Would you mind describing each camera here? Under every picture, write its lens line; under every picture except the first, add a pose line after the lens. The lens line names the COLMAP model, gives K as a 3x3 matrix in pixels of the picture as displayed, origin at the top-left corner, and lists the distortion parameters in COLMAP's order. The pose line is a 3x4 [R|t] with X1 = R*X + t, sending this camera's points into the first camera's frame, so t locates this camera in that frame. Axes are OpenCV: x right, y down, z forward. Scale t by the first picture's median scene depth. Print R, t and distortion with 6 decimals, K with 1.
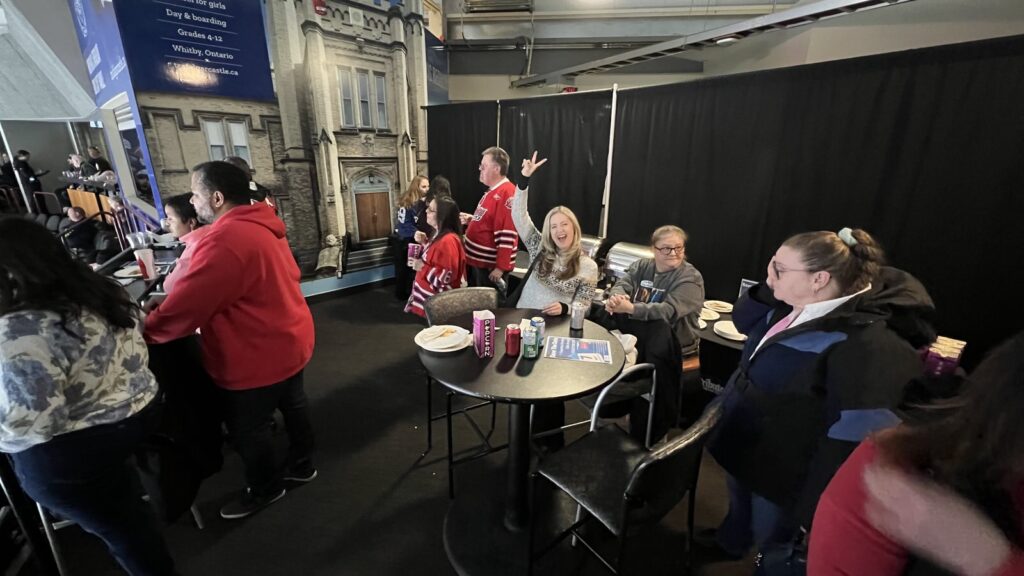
lens RADIAL K [[408.7, 0, 509.4], [0, 408.7, 287.5], [0, 0, 1]] dist [-0.003650, 0.000096]
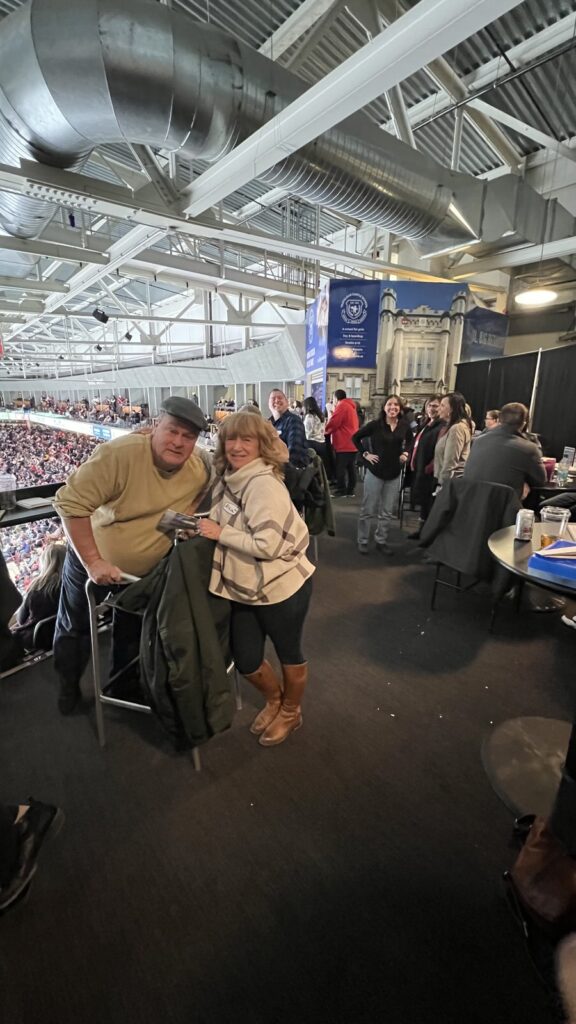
lens RADIAL K [[408.7, 0, 291.7], [0, 408.7, 509.8], [0, 0, 1]] dist [-0.003650, 0.000096]
pose [[0.744369, 0.166745, -0.646615, 0.584946], [-0.209504, 0.977746, 0.010958, 0.330815], [0.634053, 0.127312, 0.762738, -0.789087]]
